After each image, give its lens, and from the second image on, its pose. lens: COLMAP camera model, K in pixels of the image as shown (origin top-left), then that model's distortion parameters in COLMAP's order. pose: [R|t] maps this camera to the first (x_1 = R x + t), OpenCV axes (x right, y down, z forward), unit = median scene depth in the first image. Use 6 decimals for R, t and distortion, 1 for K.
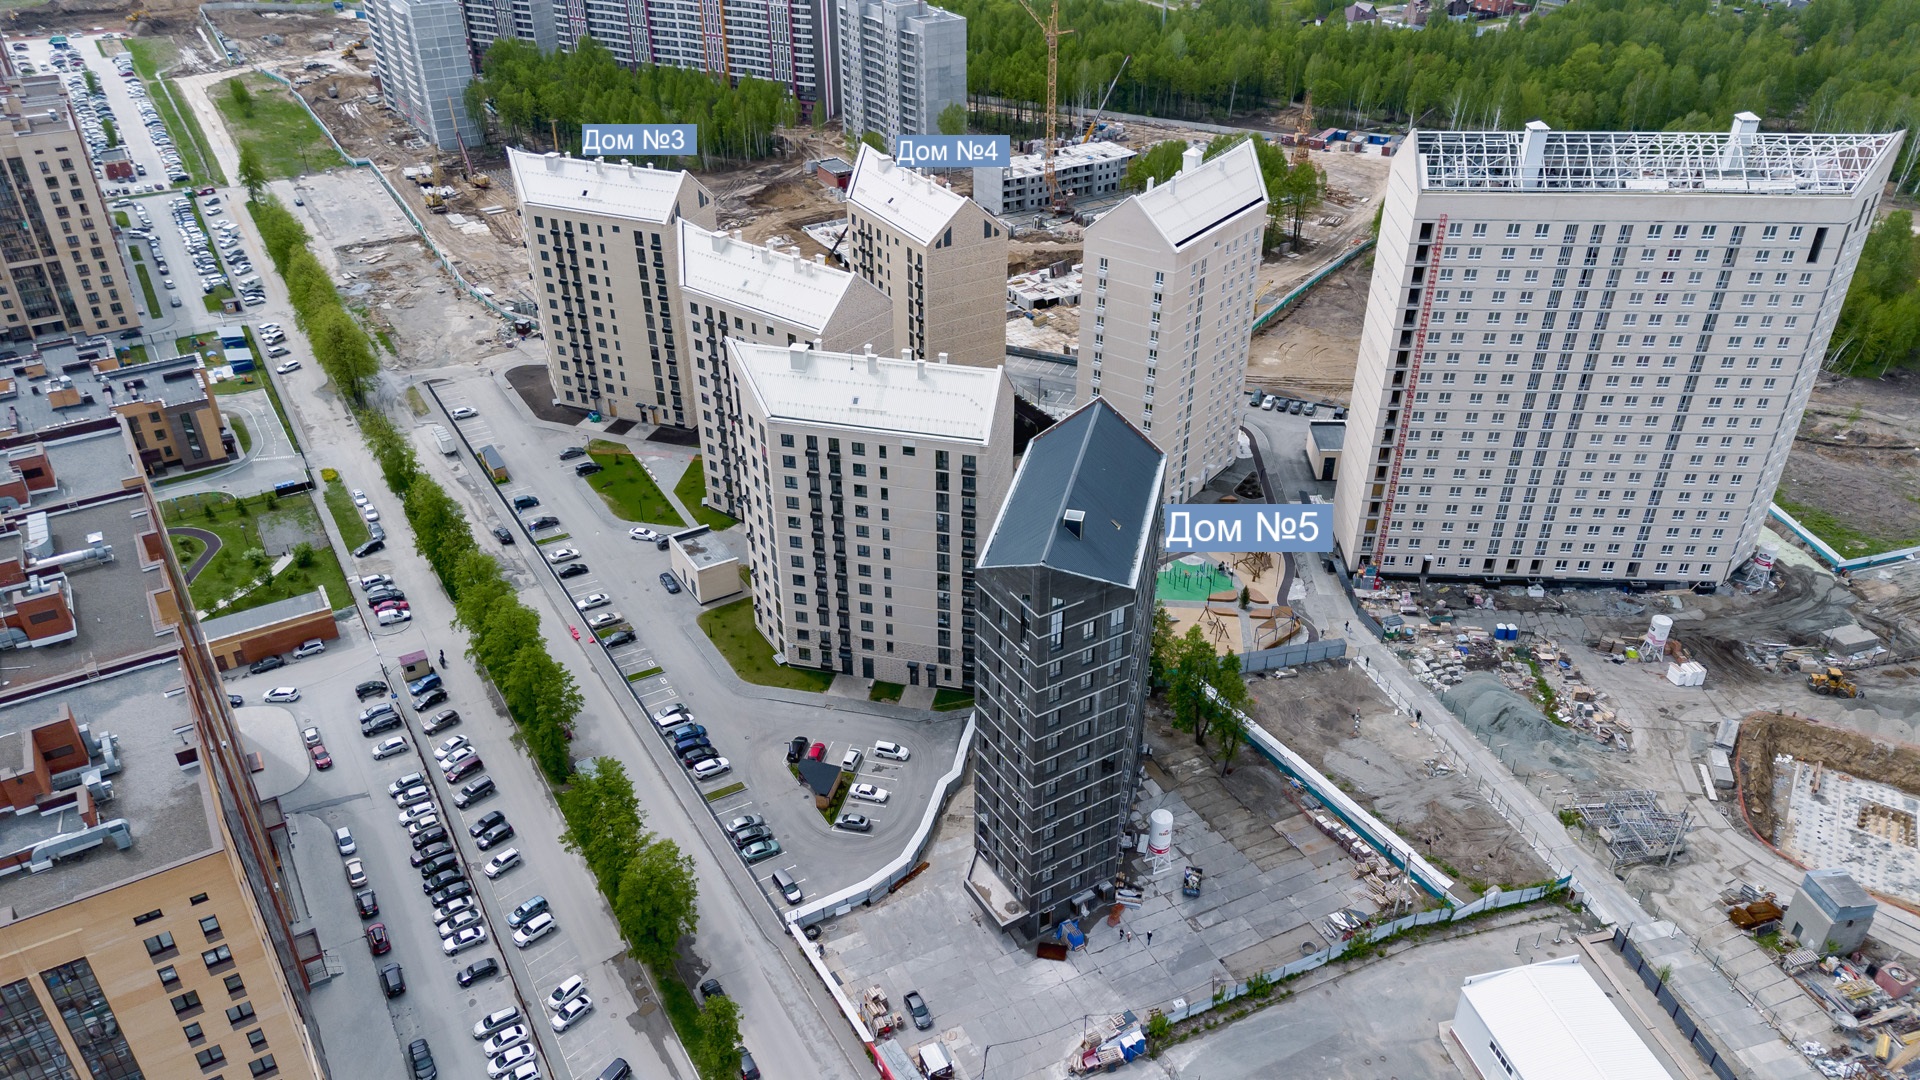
lens RADIAL K [[1356.5, 0, 970.7], [0, 1356.5, 544.2], [0, 0, 1]] dist [0.102182, -0.113397]
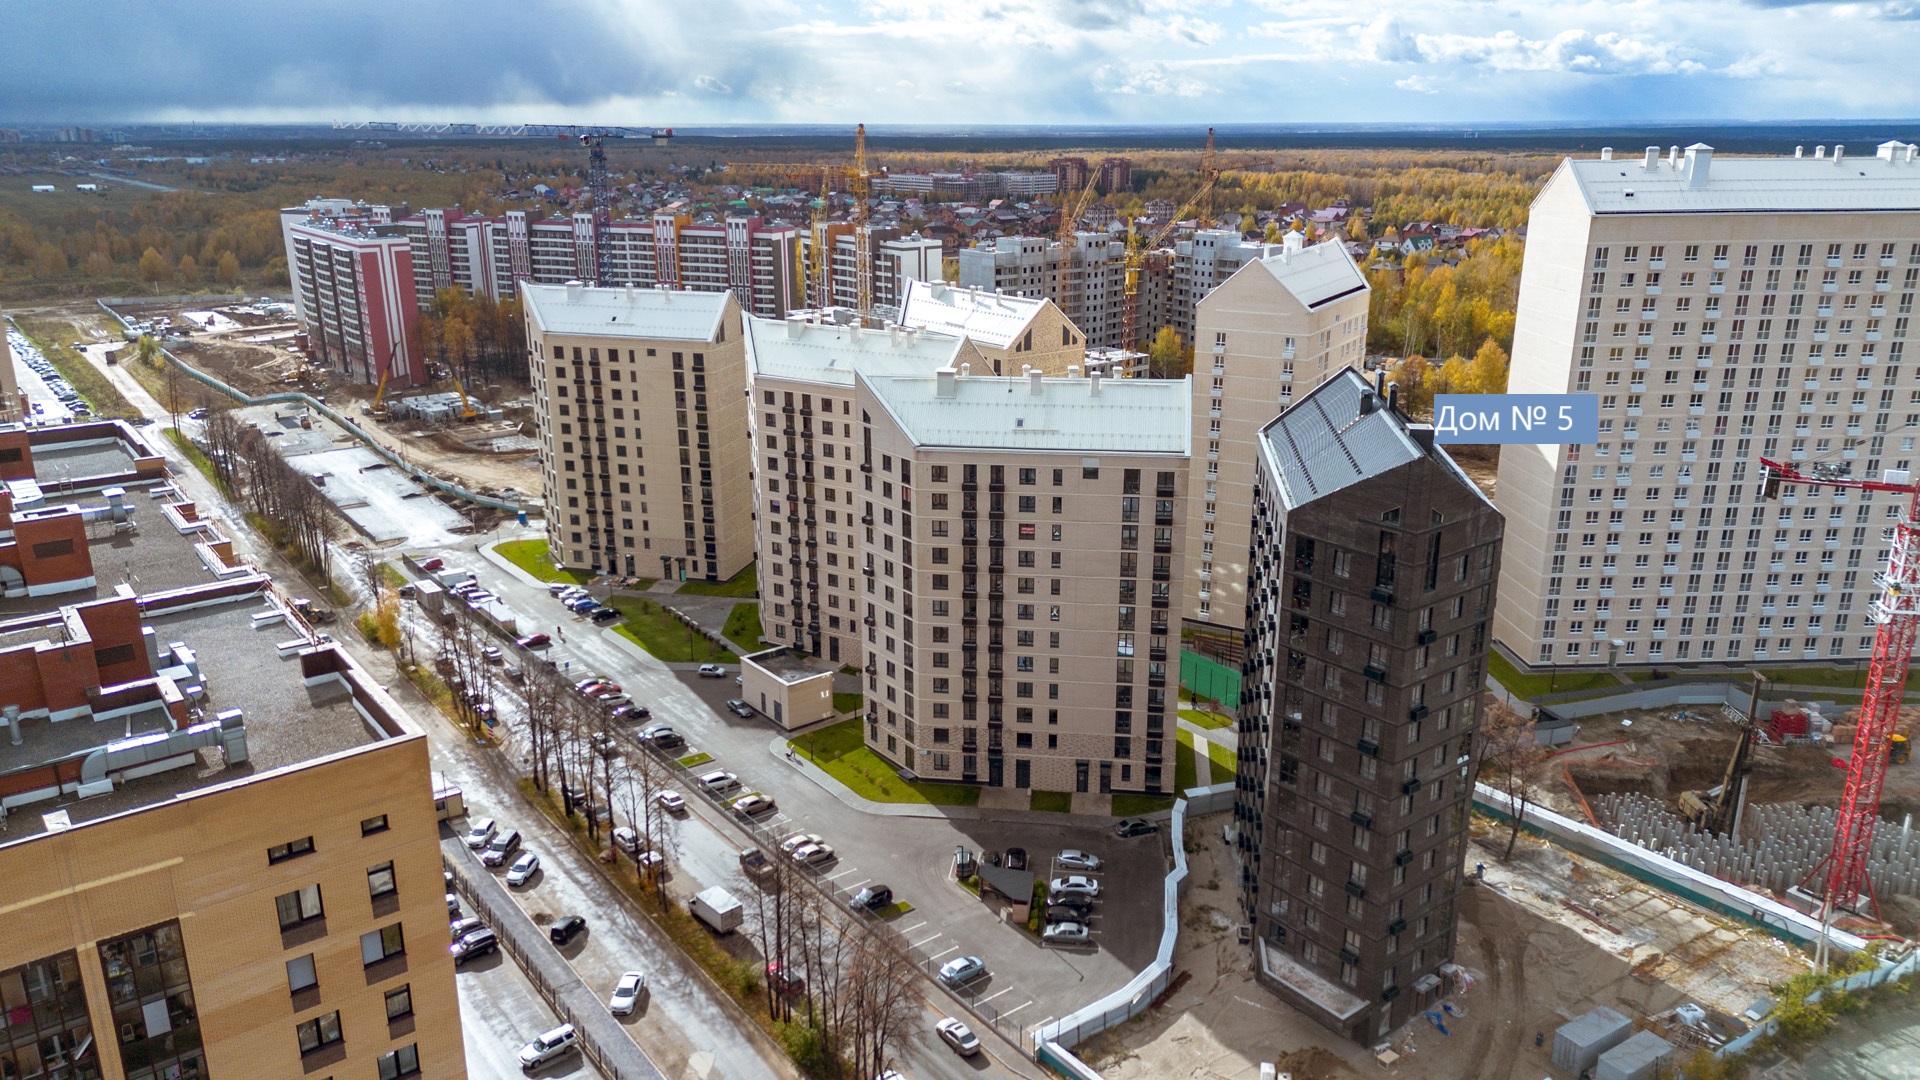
lens RADIAL K [[1346.9, 0, 972.0], [0, 1346.9, 546.2], [0, 0, 1]] dist [0.111422, -0.120500]
pose [[0.993716, -0.034626, 0.106436, -0.187723], [0.060098, 0.967302, -0.246406, 0.157835], [-0.094424, 0.251254, 0.963304, 0.194387]]
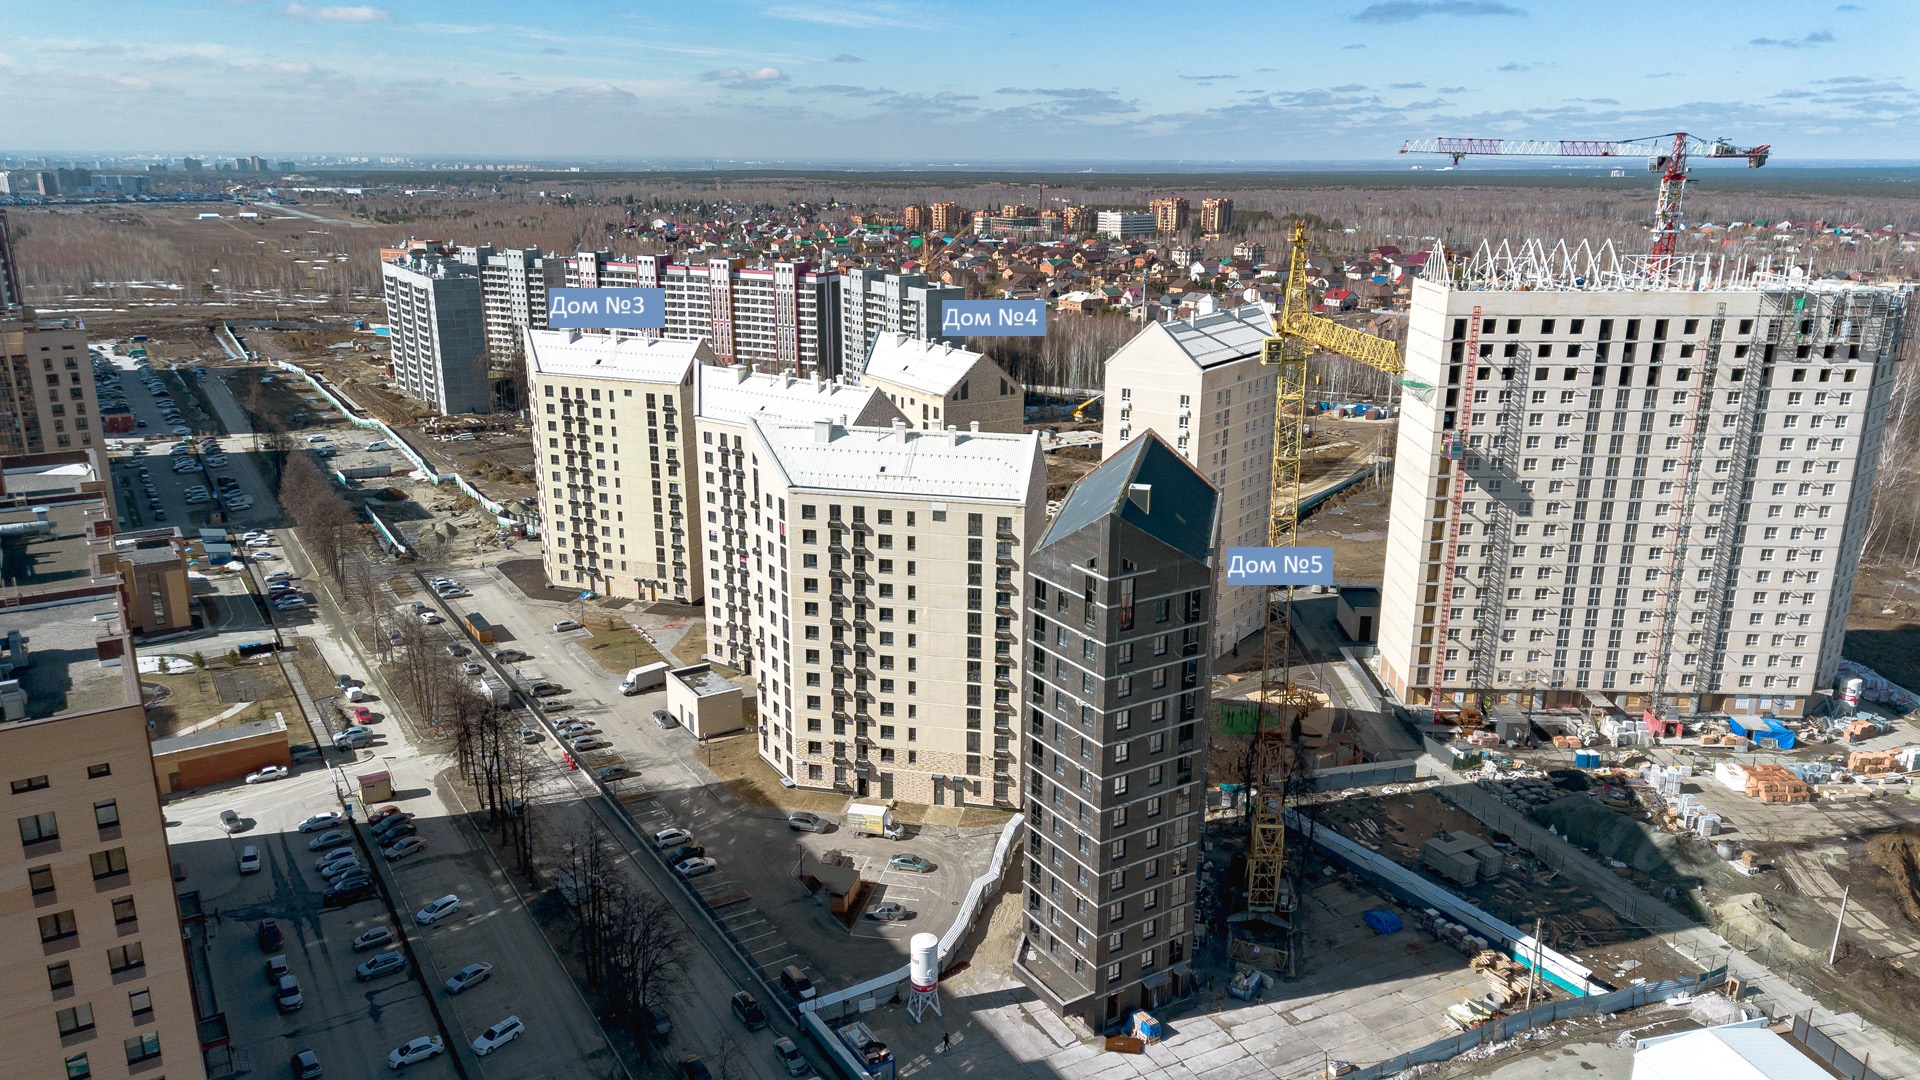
lens RADIAL K [[1346.9, 0, 972.0], [0, 1346.9, 546.2], [0, 0, 1]] dist [0.111422, -0.120500]
pose [[0.999781, 0.001052, 0.020914, -0.038395], [0.004686, 0.962163, -0.272433, 0.183528], [-0.020409, 0.272472, 0.961947, 0.101709]]
